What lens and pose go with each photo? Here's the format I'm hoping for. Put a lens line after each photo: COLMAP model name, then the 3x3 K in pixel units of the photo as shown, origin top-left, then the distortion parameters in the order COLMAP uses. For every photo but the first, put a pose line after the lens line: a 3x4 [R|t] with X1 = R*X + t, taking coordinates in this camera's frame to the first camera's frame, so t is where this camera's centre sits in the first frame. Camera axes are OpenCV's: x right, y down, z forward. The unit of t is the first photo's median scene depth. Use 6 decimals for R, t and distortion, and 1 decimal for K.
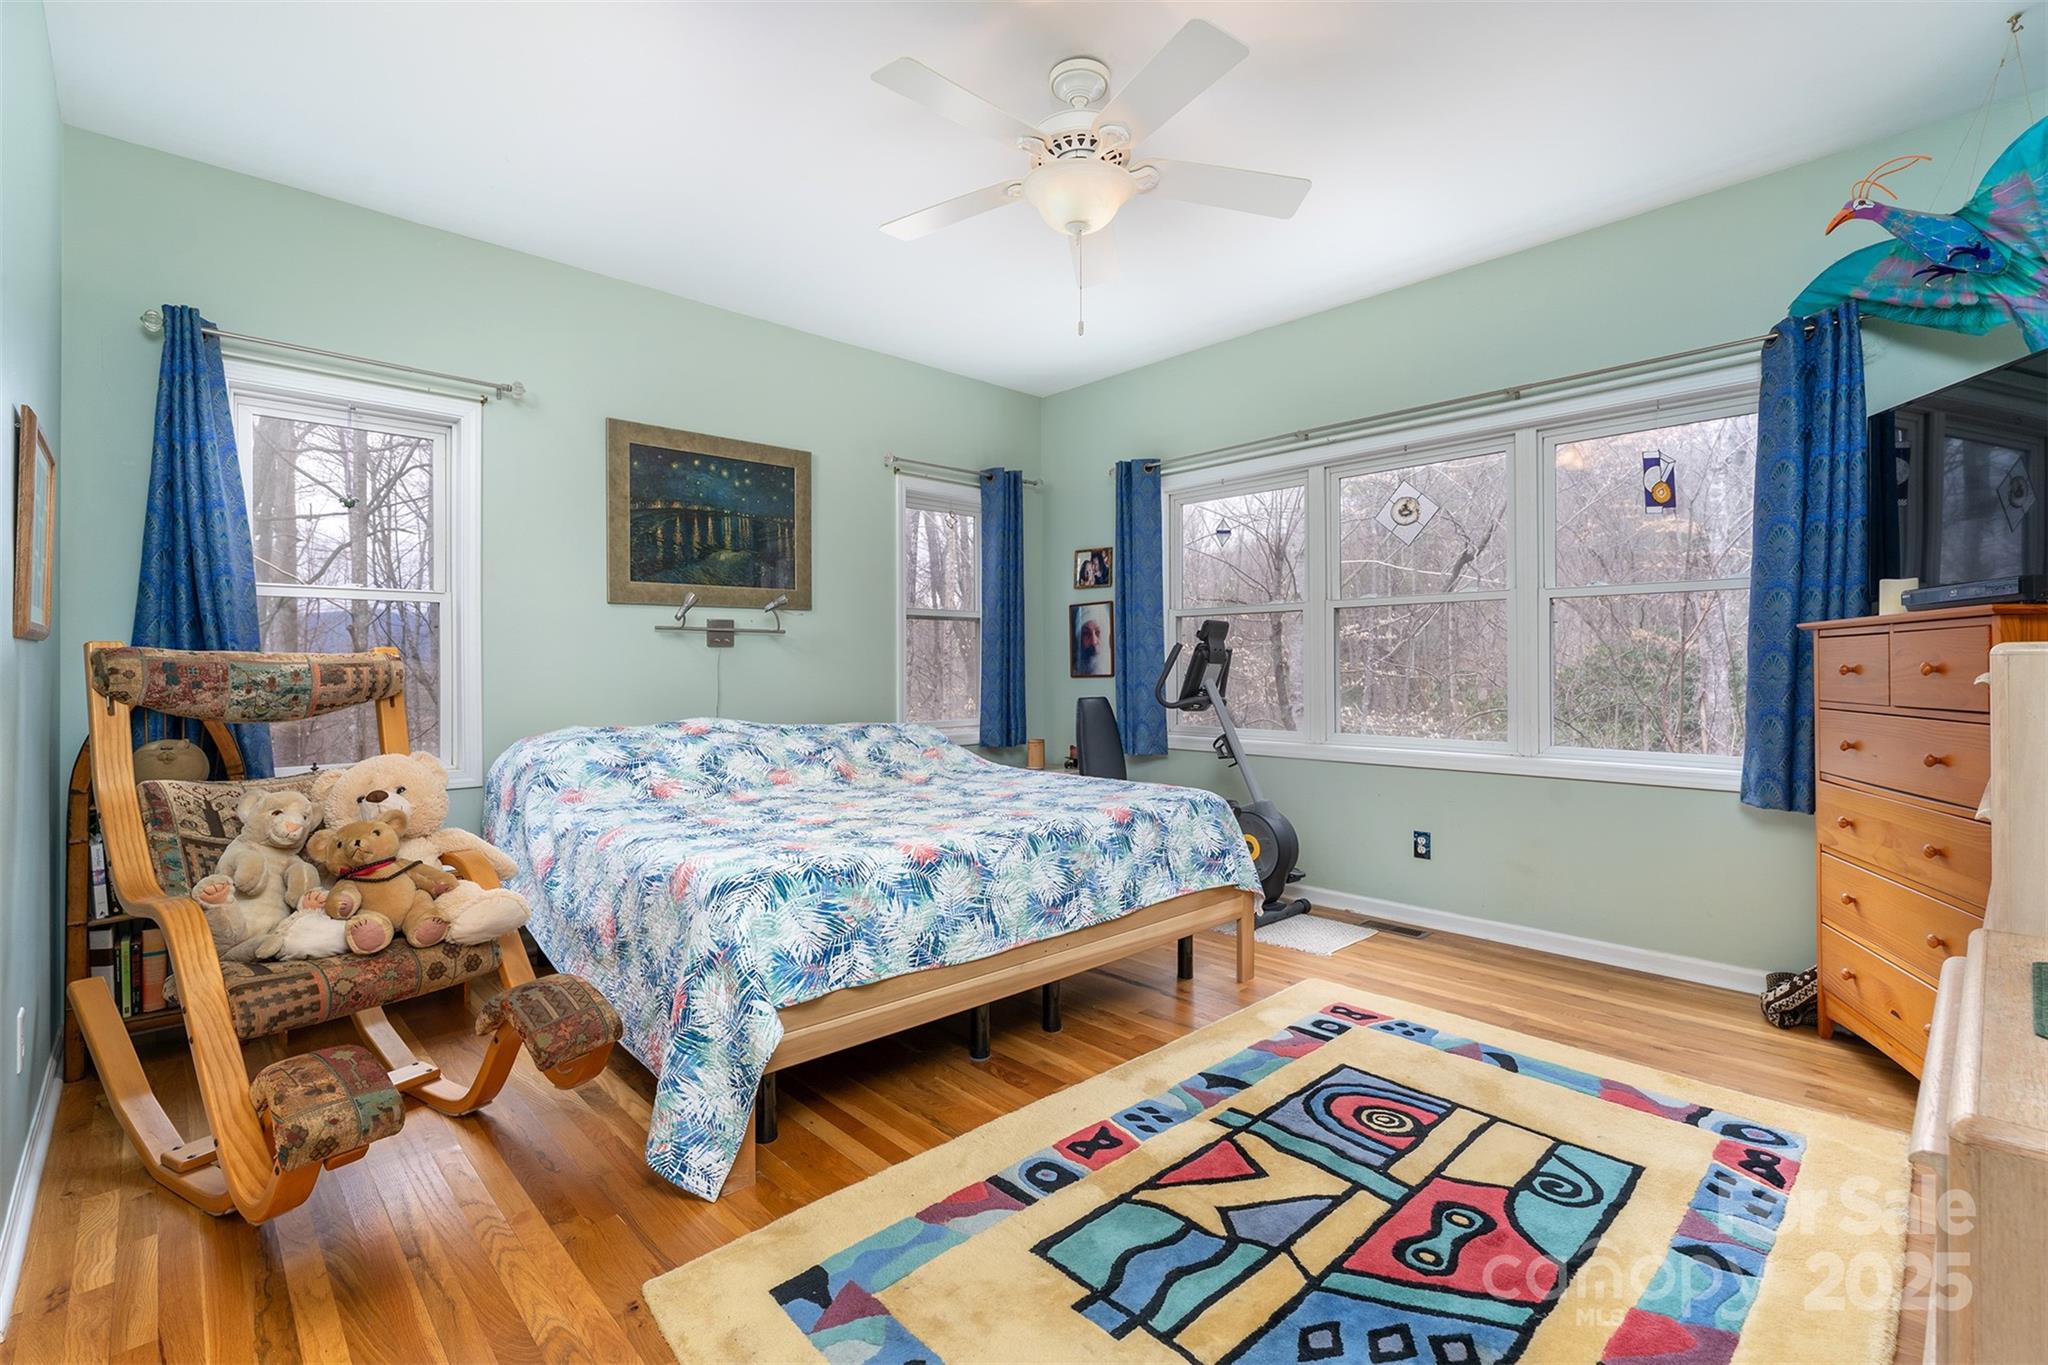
lens RADIAL K [[915.6, 0, 1014.7], [0, 915.6, 676.1], [0, 0, 1]] dist [0.002849, 0.000526]
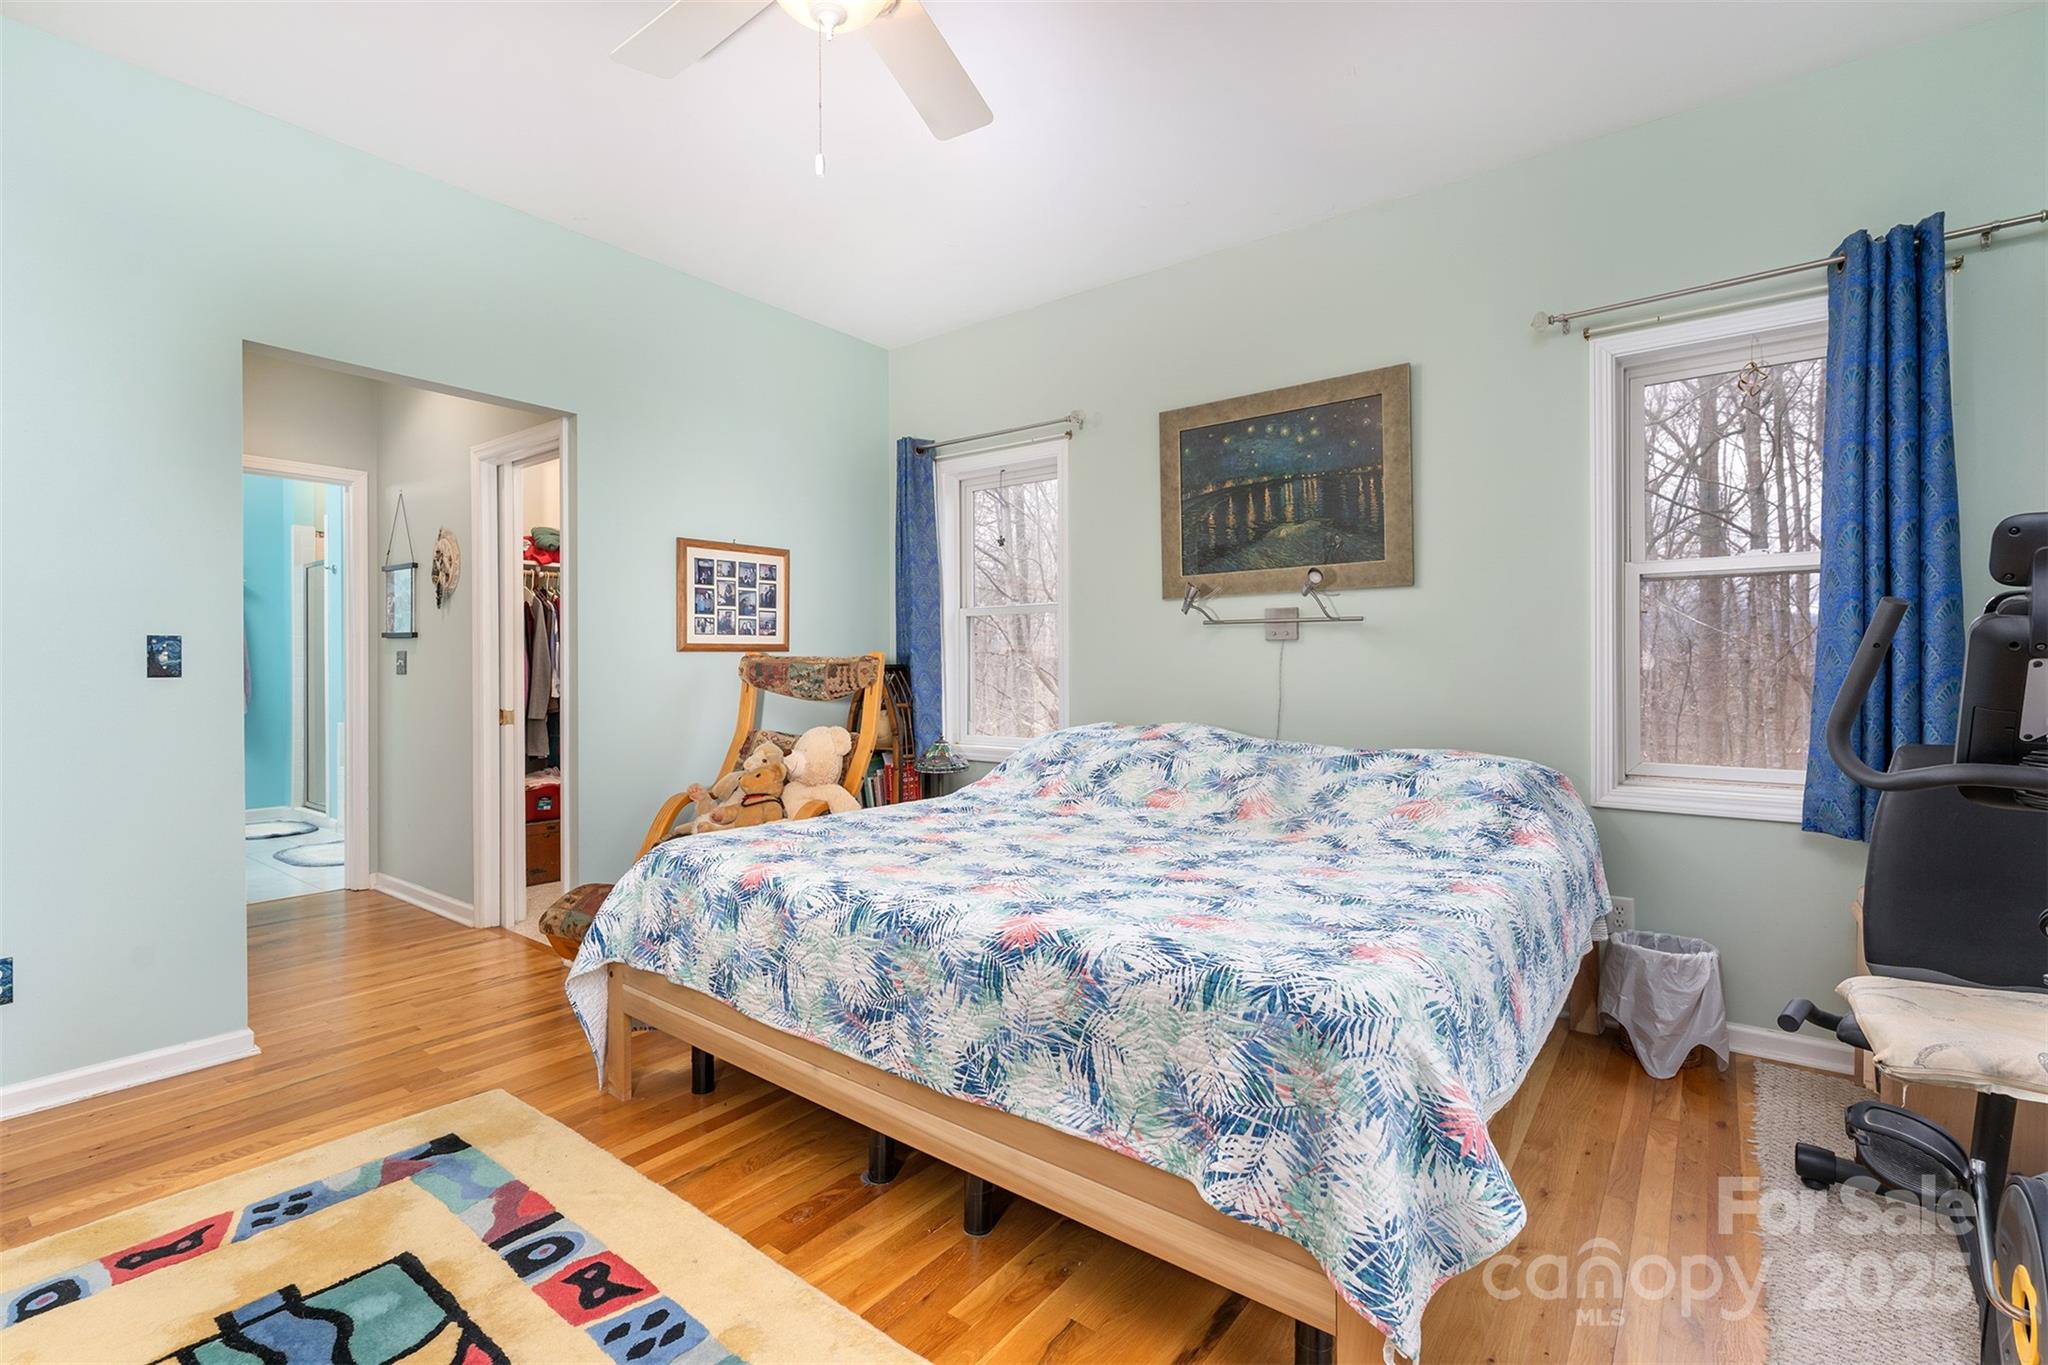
lens RADIAL K [[915.6, 0, 1015.2], [0, 915.6, 677.8], [0, 0, 1]] dist [0.002849, 0.000526]
pose [[0.155781, 0.017118, -0.987643, 0.708770], [-0.007603, 0.999841, 0.016131, -0.015675], [0.987762, 0.004996, 0.155886, 0.962296]]
